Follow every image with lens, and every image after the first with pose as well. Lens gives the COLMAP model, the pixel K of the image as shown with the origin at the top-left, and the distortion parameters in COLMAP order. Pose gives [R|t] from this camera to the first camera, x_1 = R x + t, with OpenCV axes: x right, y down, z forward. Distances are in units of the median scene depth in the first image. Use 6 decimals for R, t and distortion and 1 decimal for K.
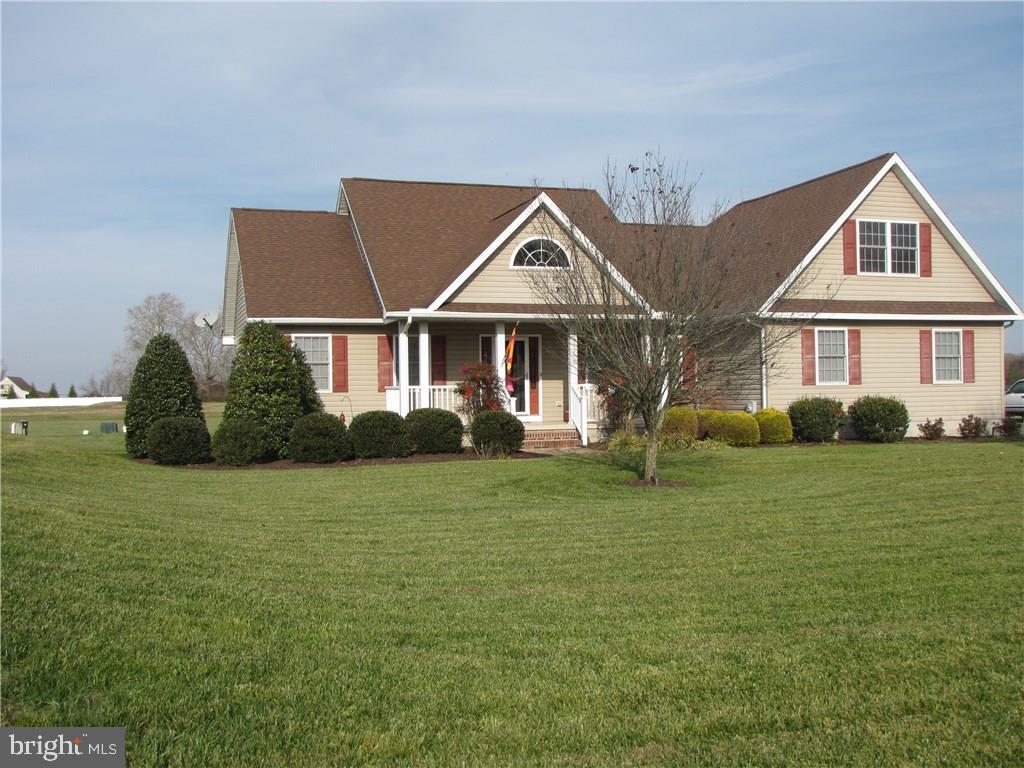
lens RADIAL K [[1095.6, 0, 512.0], [0, 1095.6, 384.0], [0, 0, 1]] dist [-0.002989, 0.009002]
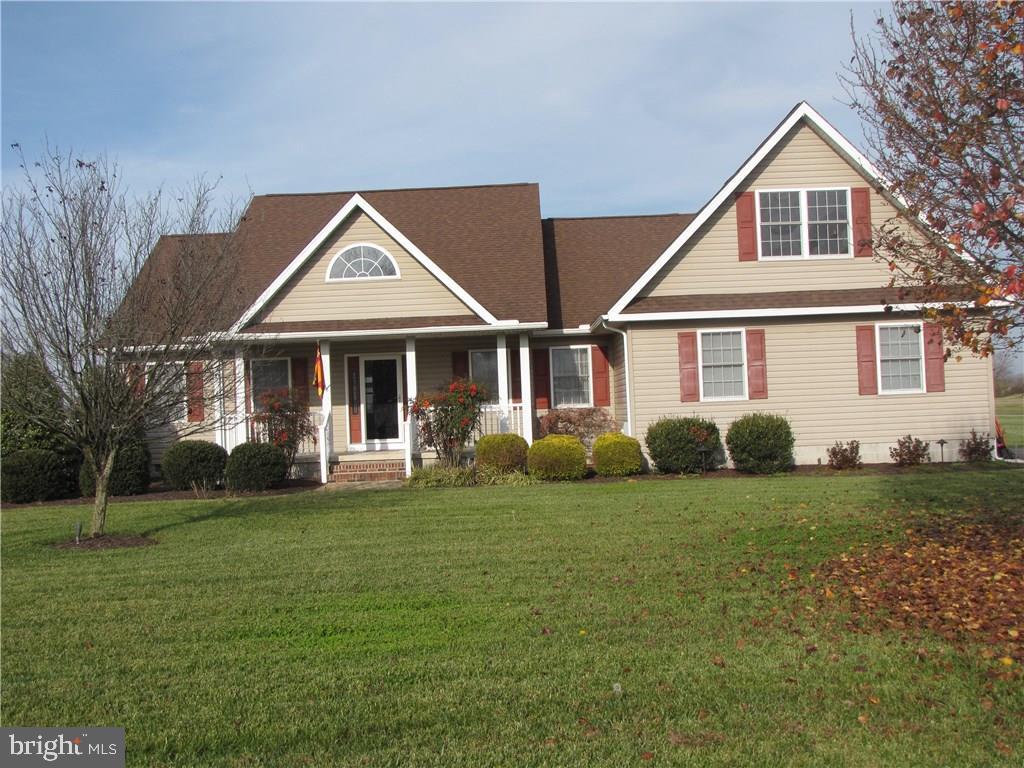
lens RADIAL K [[1114.2, 0, 512.0], [0, 1114.2, 384.0], [0, 0, 1]] dist [-0.050799, -0.001801]
pose [[0.935167, -0.030604, -0.352882, 0.429891], [0.028032, 0.999530, -0.012397, -0.005434], [0.353096, 0.001702, 0.935586, 0.185899]]
